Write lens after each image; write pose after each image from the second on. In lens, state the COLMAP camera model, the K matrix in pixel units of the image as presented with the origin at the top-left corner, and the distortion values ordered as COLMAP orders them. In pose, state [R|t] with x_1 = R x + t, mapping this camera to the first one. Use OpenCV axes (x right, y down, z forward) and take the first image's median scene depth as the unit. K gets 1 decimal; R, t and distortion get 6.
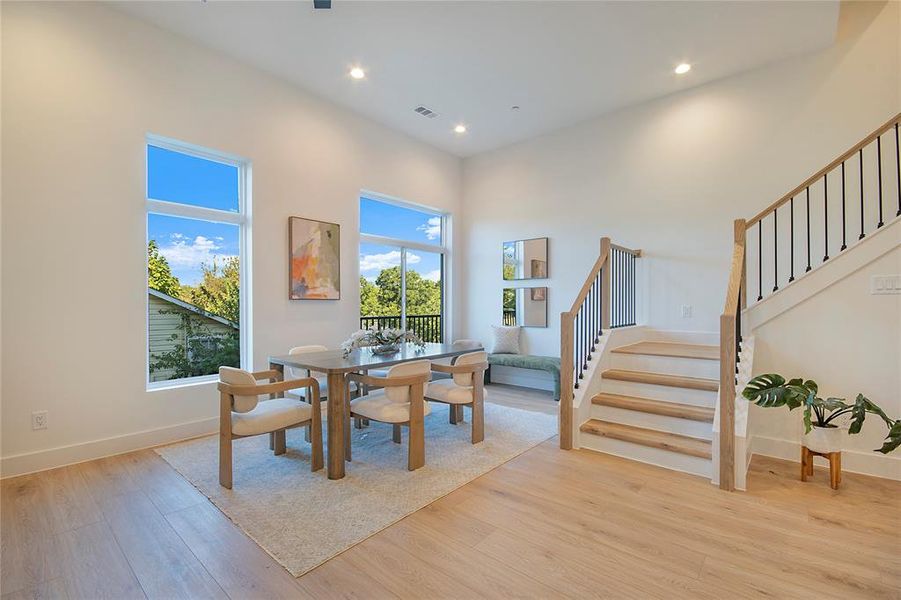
lens RADIAL K [[397.4, 0, 453.1], [0, 397.4, 304.0], [0, 0, 1]] dist [-0.000644, -0.002120]
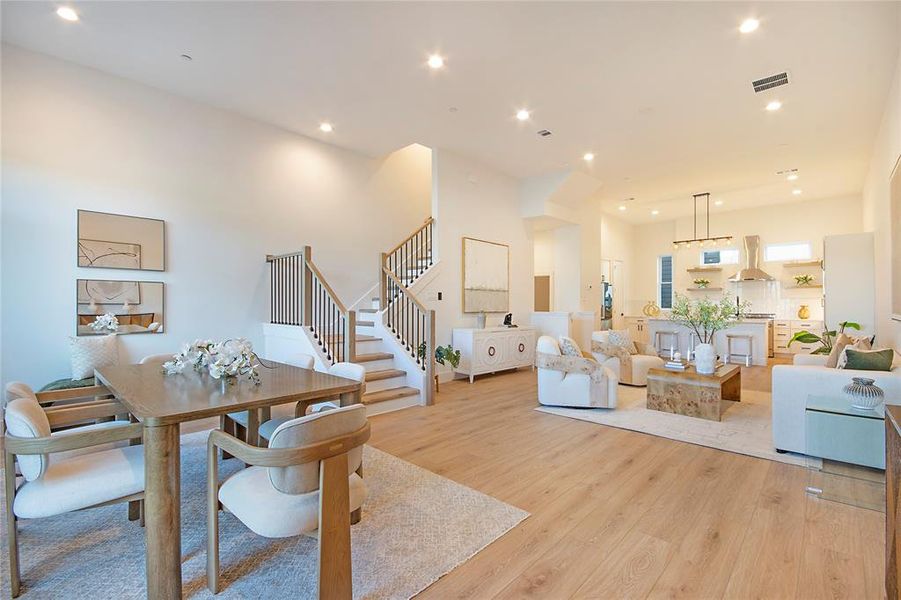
lens RADIAL K [[397.4, 0, 456.1], [0, 397.4, 299.8], [0, 0, 1]] dist [-0.000644, -0.002120]
pose [[0.043661, 0.015844, 0.998921, -0.646286], [-0.002038, 0.999874, -0.015770, 0.004510], [-0.999044, -0.001347, 0.043687, 0.451367]]
